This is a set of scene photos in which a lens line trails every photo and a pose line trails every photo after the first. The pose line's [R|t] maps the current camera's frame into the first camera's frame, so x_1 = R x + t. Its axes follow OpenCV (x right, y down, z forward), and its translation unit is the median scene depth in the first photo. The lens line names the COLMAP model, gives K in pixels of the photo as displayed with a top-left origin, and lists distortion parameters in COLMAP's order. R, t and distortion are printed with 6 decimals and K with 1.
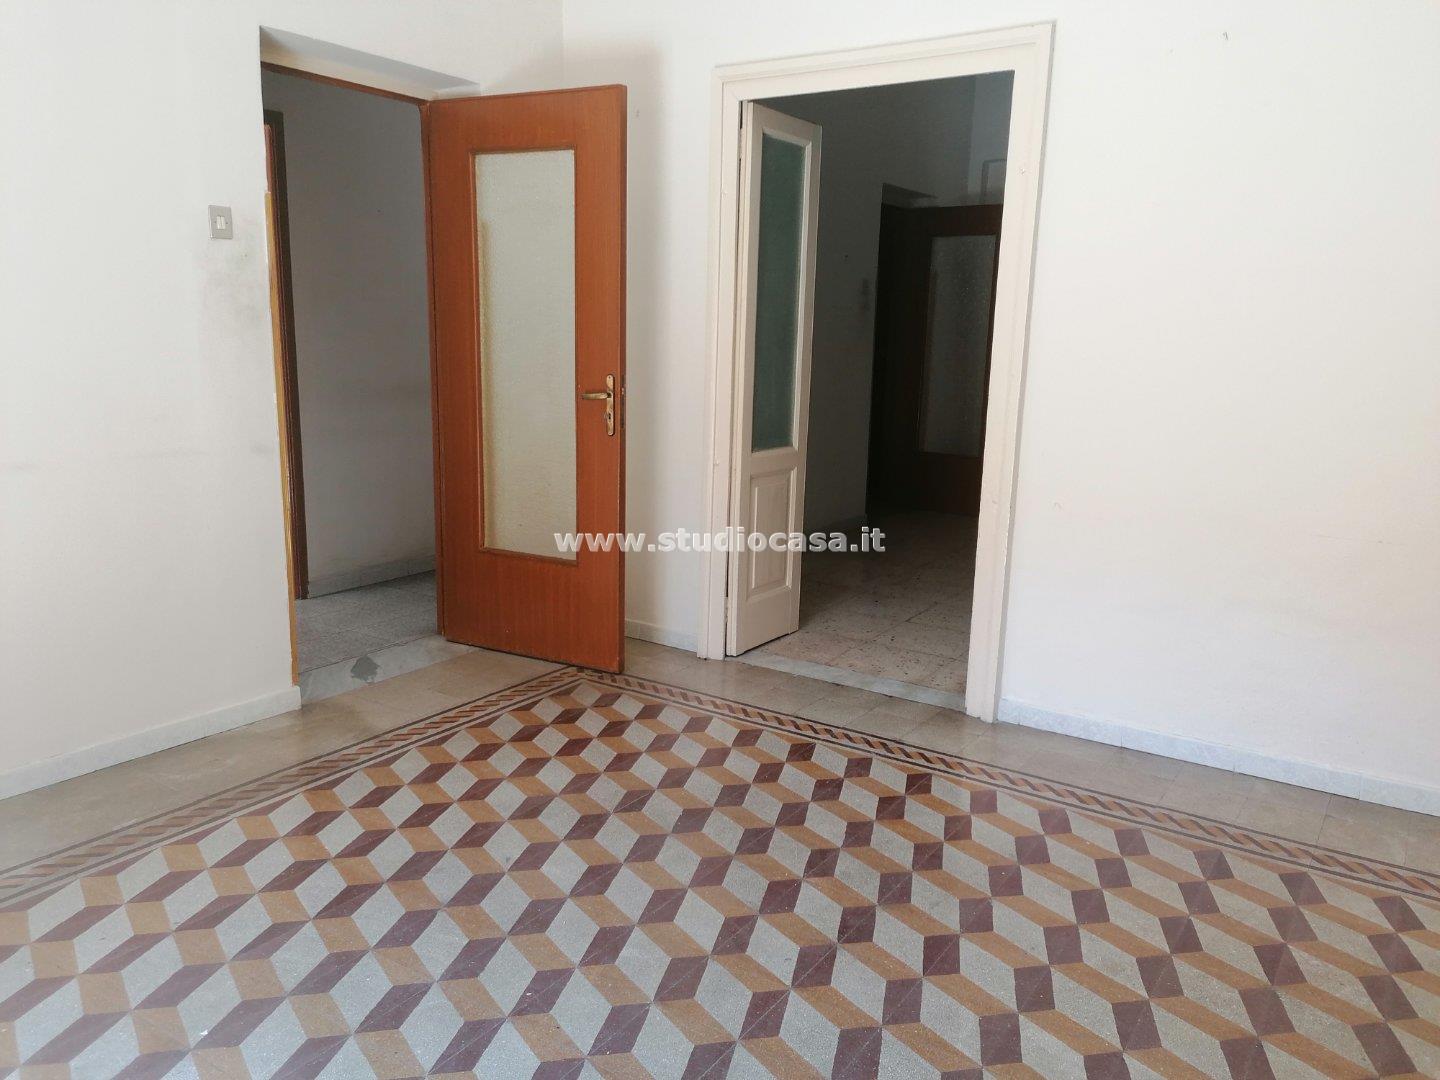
lens RADIAL K [[1113.3, 0, 720.0], [0, 1113.3, 540.0], [0, 0, 1]] dist [0.117203, -0.164204]
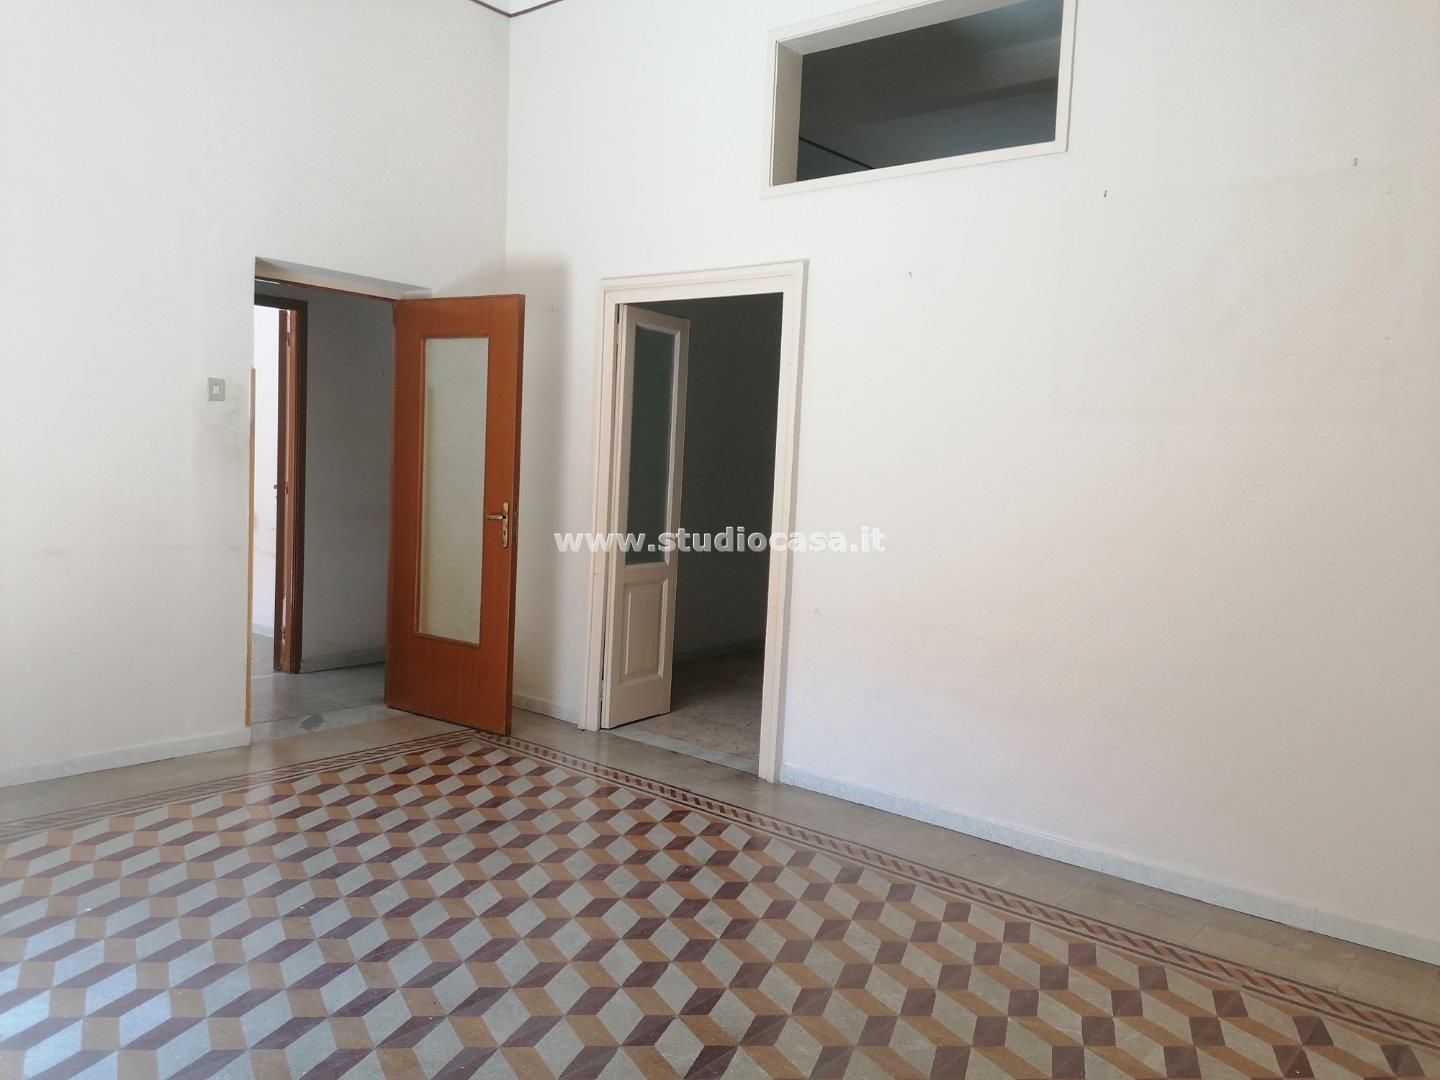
lens RADIAL K [[1102.0, 0, 720.0], [0, 1102.0, 540.0], [0, 0, 1]] dist [0.080875, -0.122690]
pose [[0.994866, 0.032188, -0.095945, 0.272053], [-0.042948, 0.992748, -0.112281, 0.031122], [0.091635, 0.115825, 0.989034, -0.251050]]
